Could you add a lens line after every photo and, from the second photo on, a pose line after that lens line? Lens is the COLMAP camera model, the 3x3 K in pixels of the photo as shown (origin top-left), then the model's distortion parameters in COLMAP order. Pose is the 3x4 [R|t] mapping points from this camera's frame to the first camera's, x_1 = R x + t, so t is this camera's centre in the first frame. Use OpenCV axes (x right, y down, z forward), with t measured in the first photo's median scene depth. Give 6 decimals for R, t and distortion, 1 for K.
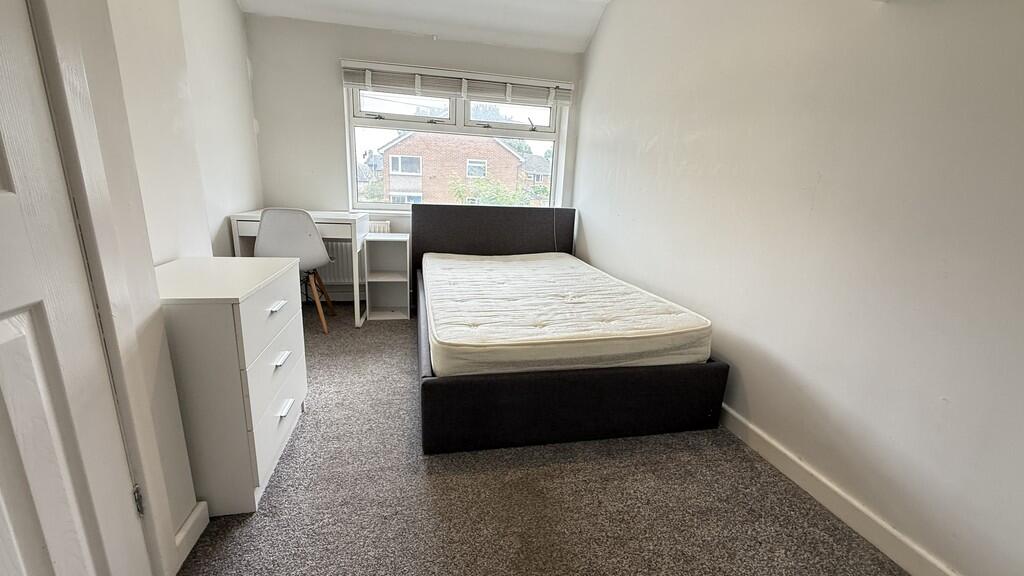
lens RADIAL K [[411.3, 0, 507.4], [0, 411.3, 288.6], [0, 0, 1]] dist [-0.001136, -0.000164]
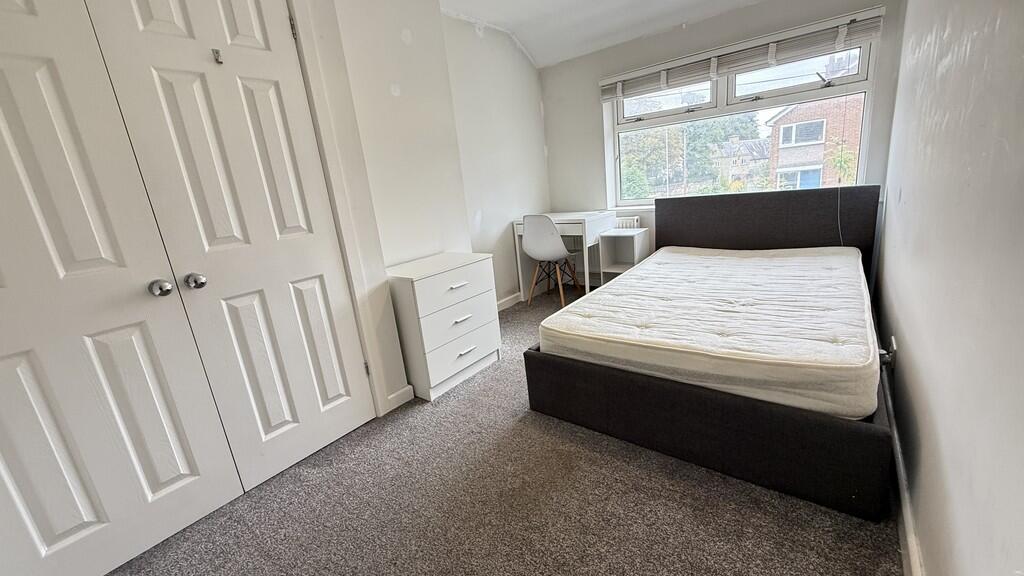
lens RADIAL K [[411.3, 0, 507.4], [0, 411.3, 288.6], [0, 0, 1]] dist [-0.001136, -0.000164]
pose [[0.617851, 0.089077, -0.781233, 0.539684], [-0.060621, 0.996001, 0.065622, -0.039784], [0.783955, 0.006814, 0.620781, 0.101759]]
